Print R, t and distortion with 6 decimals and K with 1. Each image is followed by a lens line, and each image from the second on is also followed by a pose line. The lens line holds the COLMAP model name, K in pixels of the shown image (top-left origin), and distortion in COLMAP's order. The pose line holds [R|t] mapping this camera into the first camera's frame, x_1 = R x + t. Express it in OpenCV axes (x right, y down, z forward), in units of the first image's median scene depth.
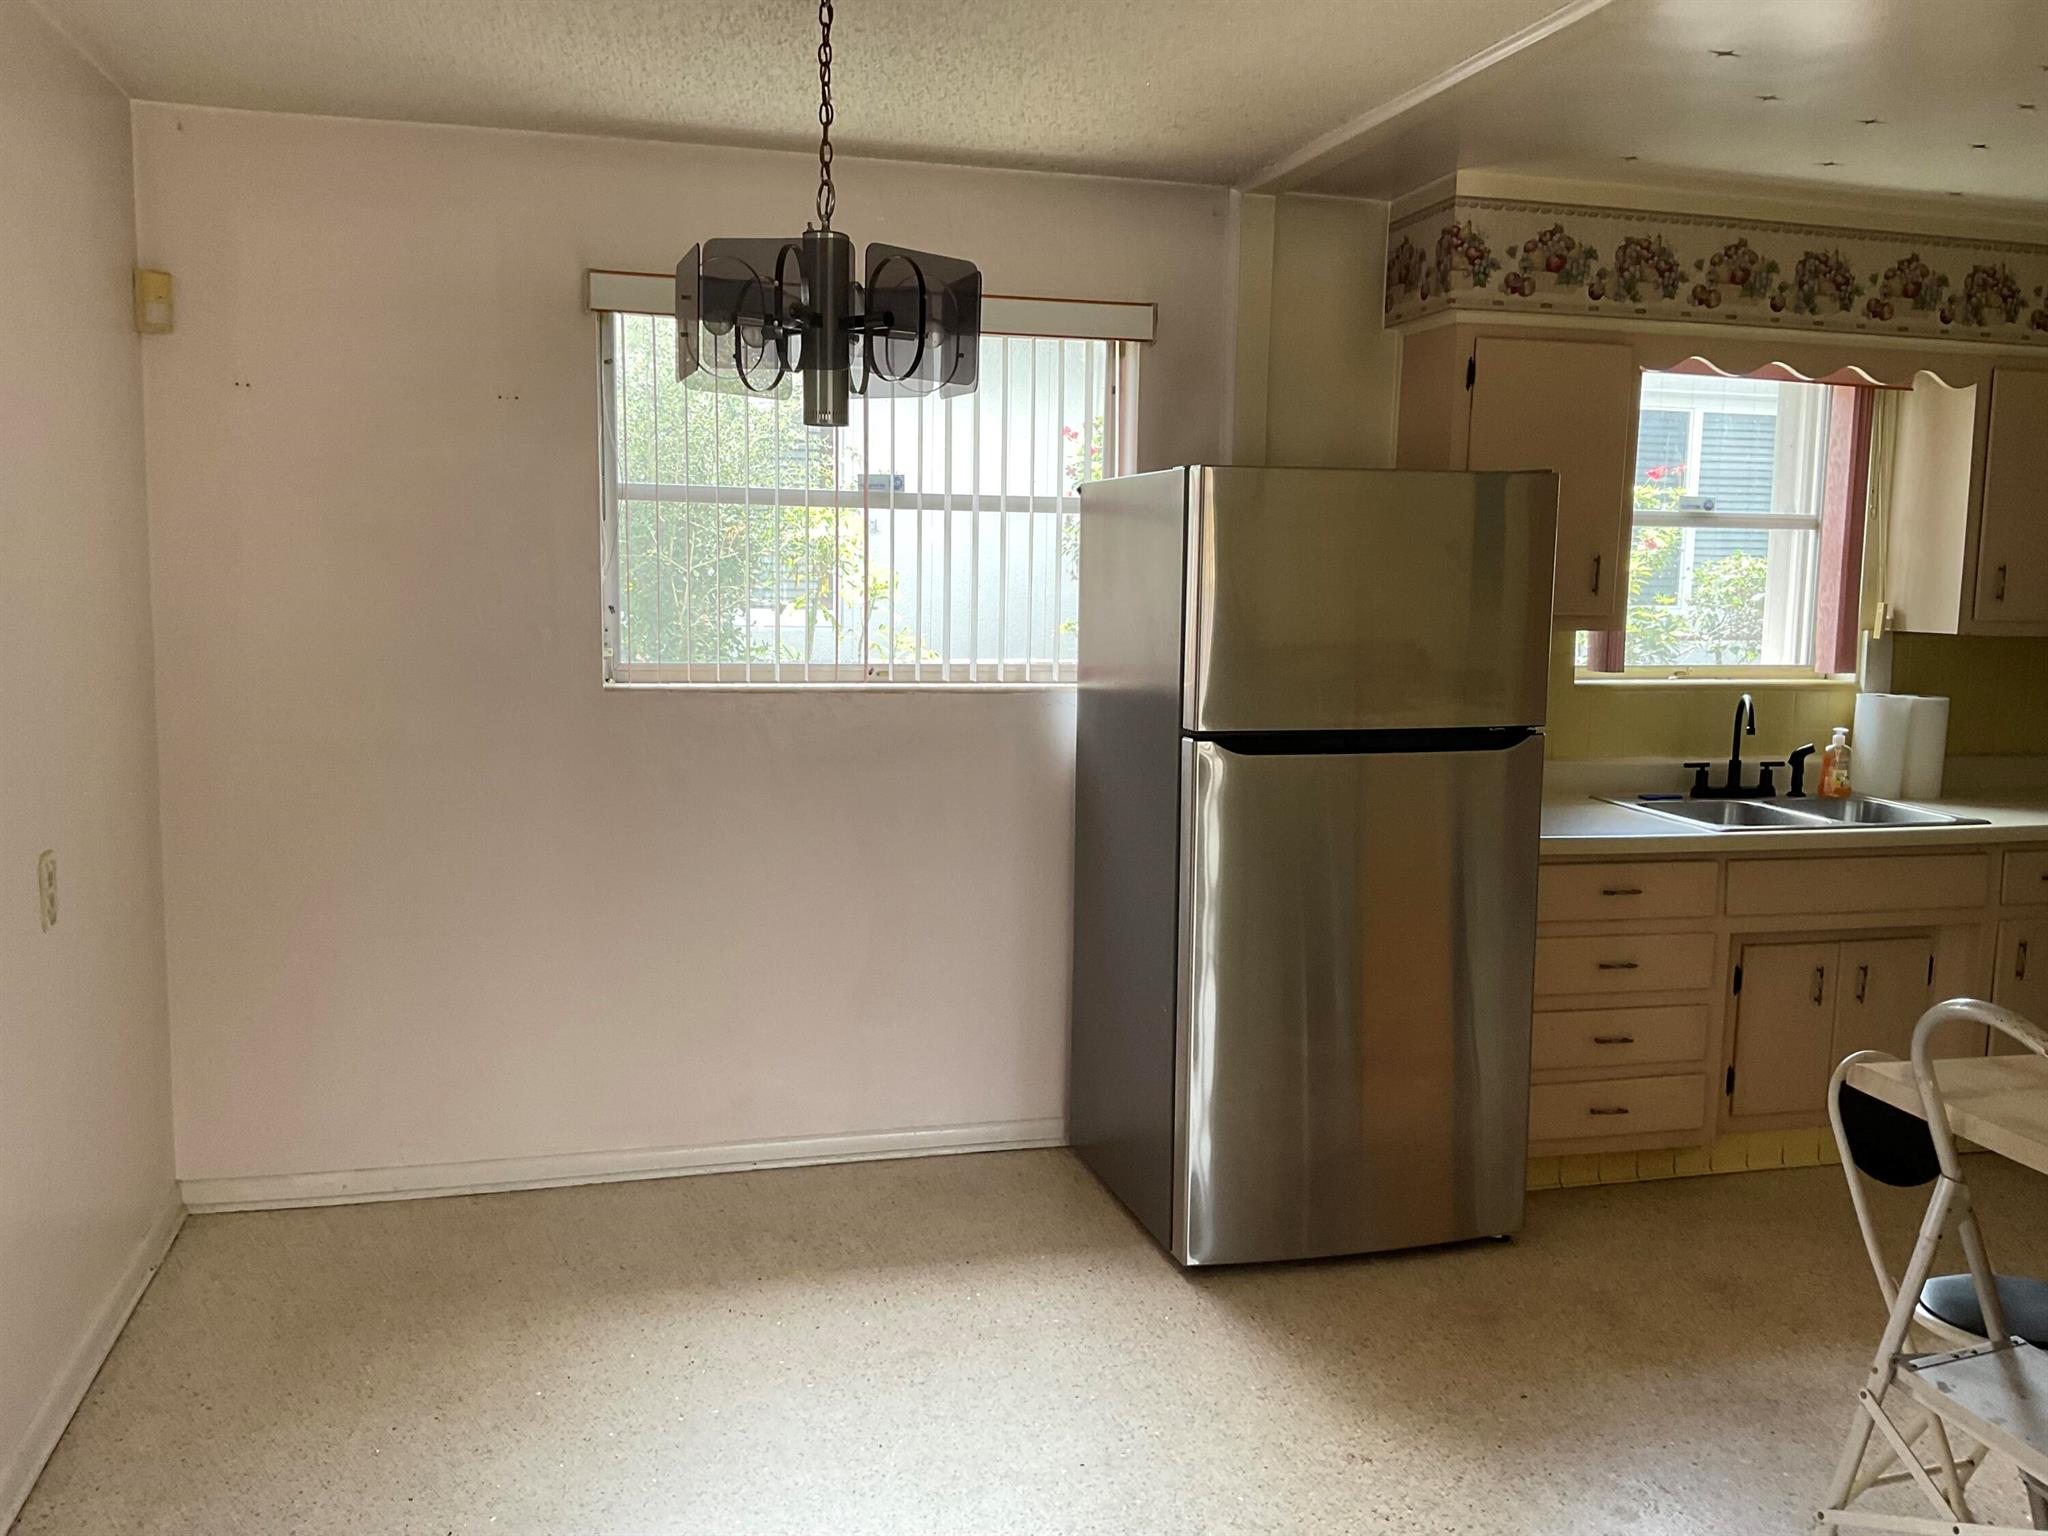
lens RADIAL K [[1675.8, 0, 1024.0], [0, 1675.8, 768.0], [0, 0, 1]] dist [0.108518, -0.227411]
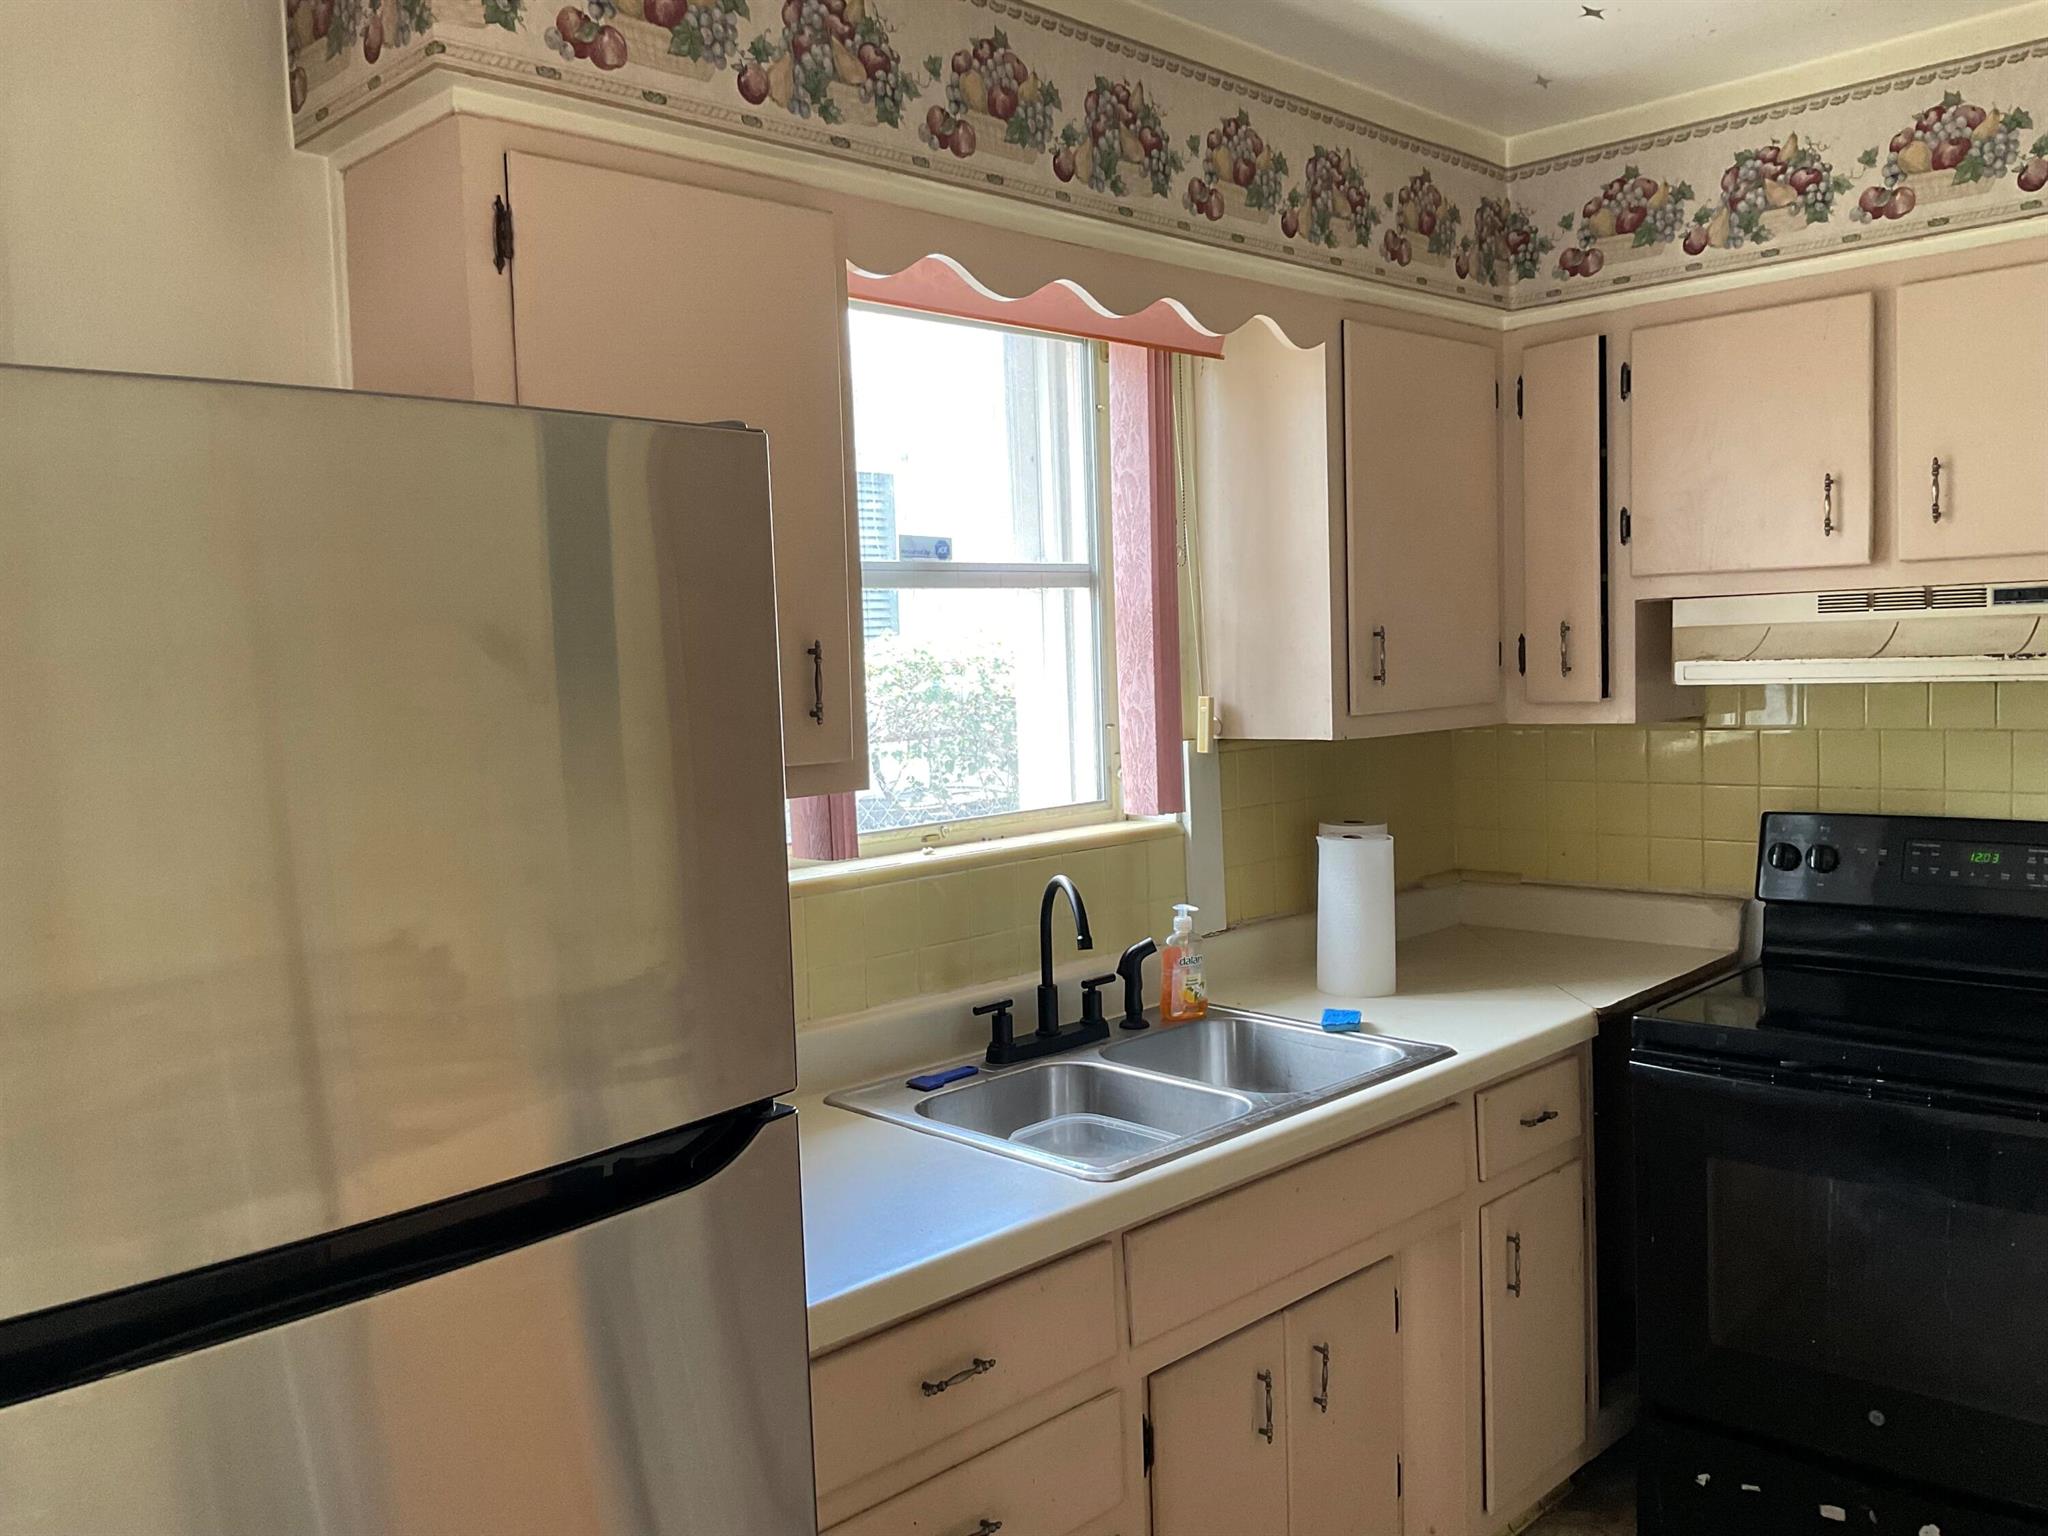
lens RADIAL K [[1675.8, 0, 1024.0], [0, 1675.8, 768.0], [0, 0, 1]] dist [0.108518, -0.227411]
pose [[0.859419, -0.084223, 0.504287, 0.138309], [0.110828, 0.993575, -0.022936, -0.068497], [-0.499115, 0.075601, 0.863232, 0.530688]]
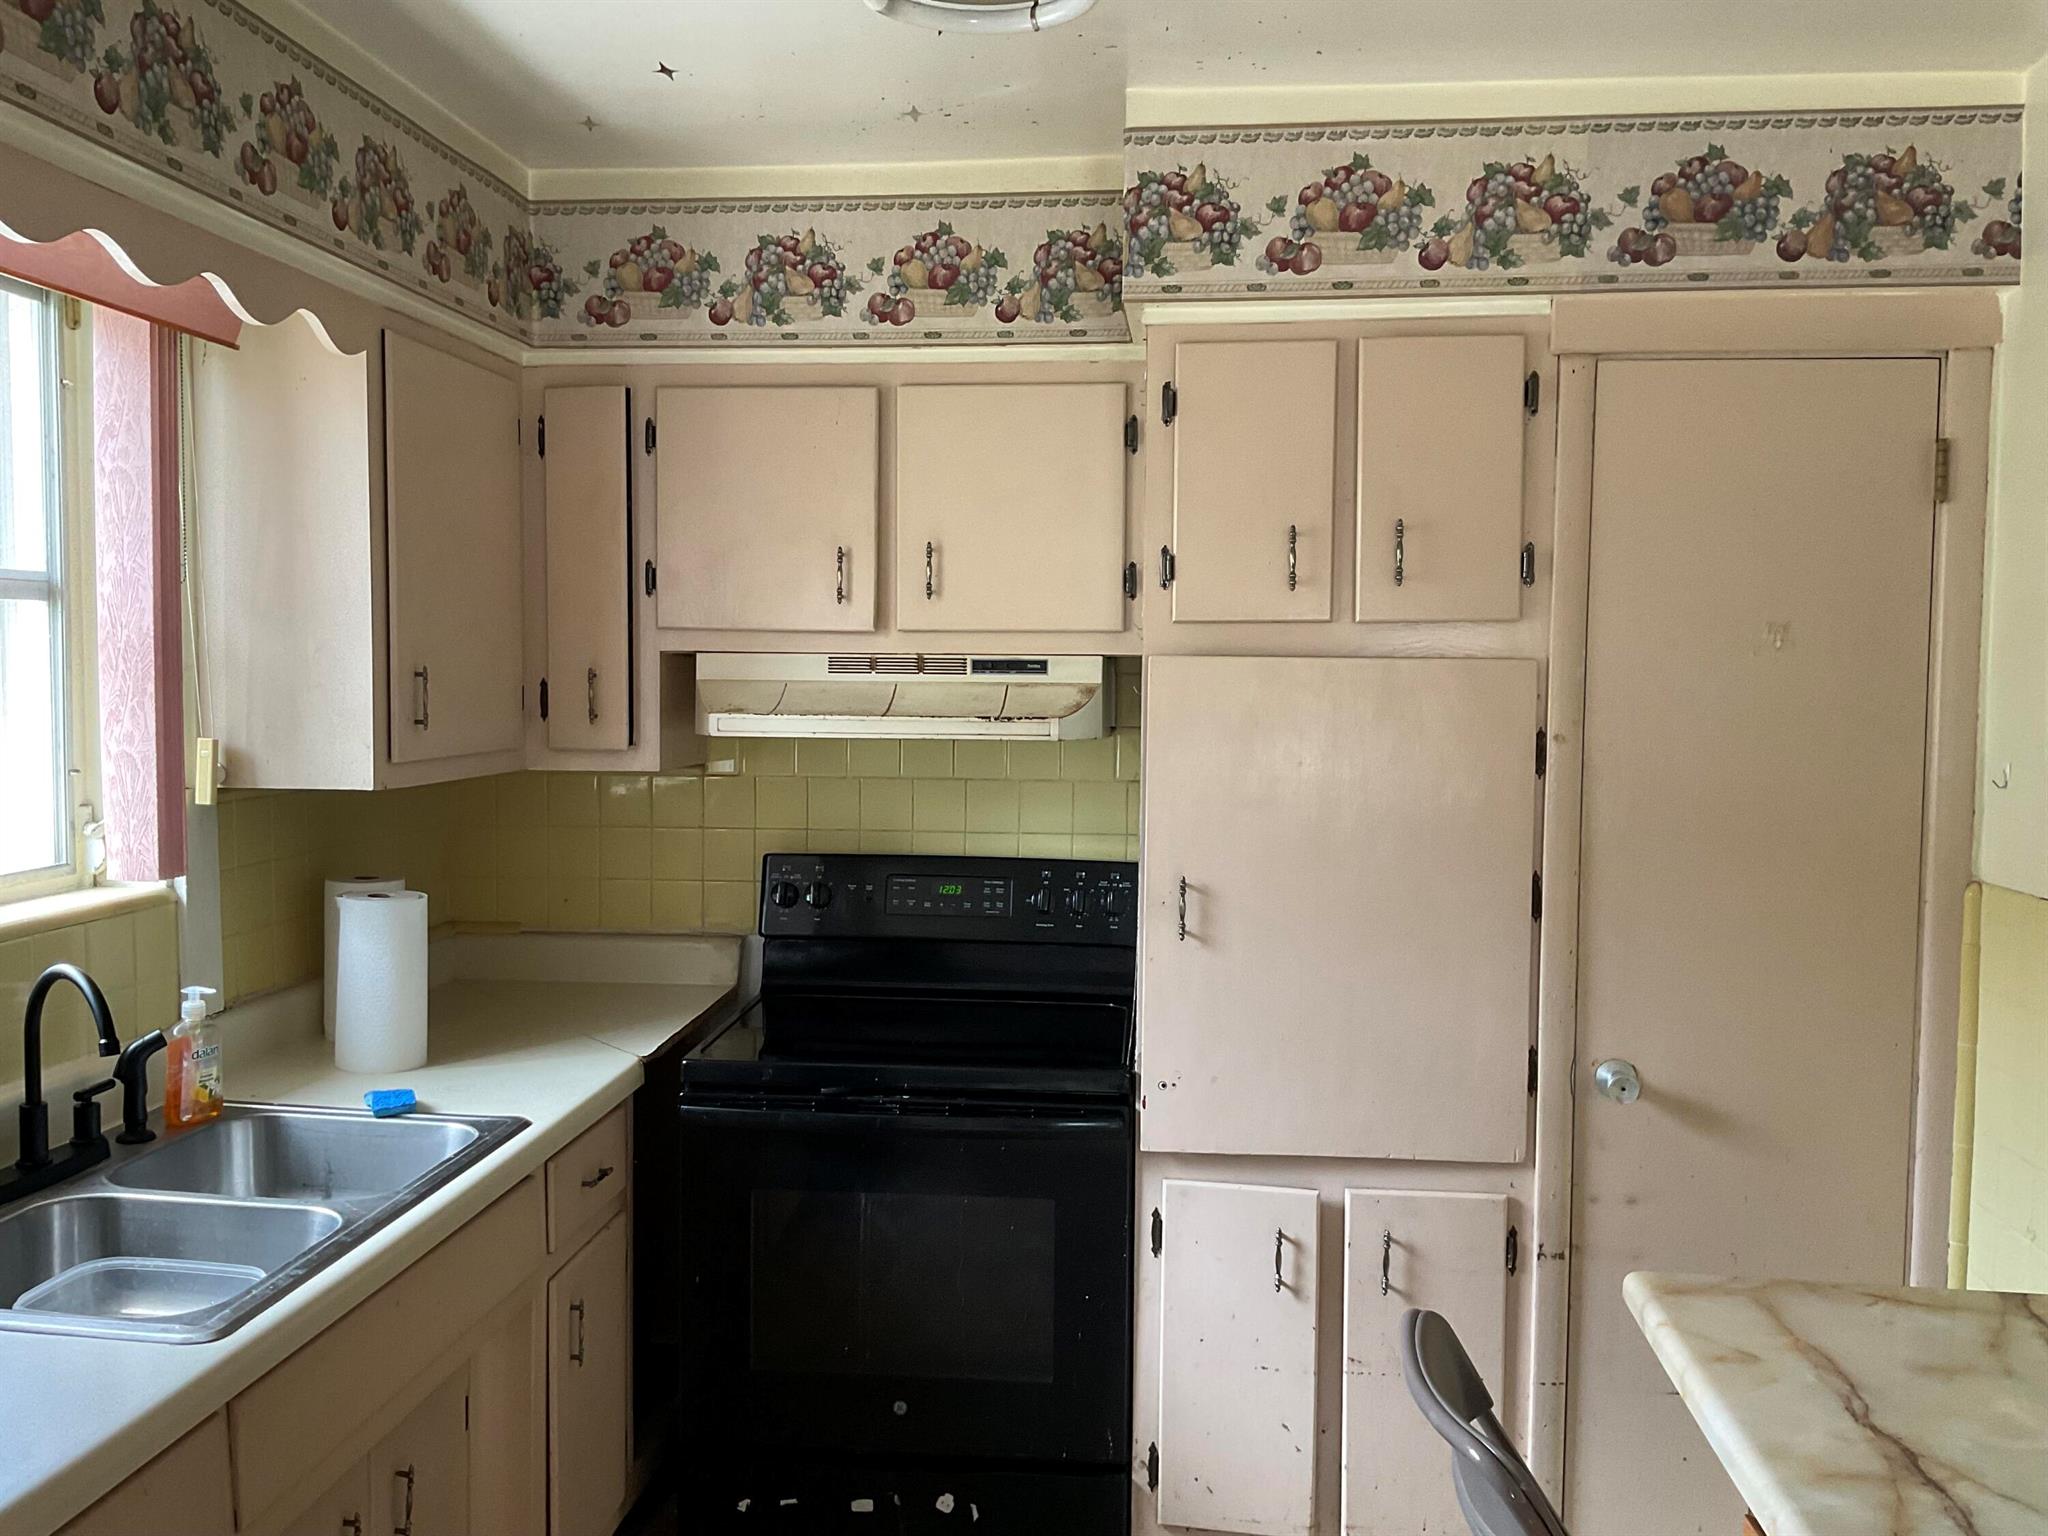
lens RADIAL K [[1675.8, 0, 1024.0], [0, 1675.8, 768.0], [0, 0, 1]] dist [0.108518, -0.227411]
pose [[0.358592, -0.072589, 0.930668, 0.102888], [0.106999, 0.993597, 0.036270, -0.085699], [-0.927342, 0.086574, 0.364063, 0.605812]]
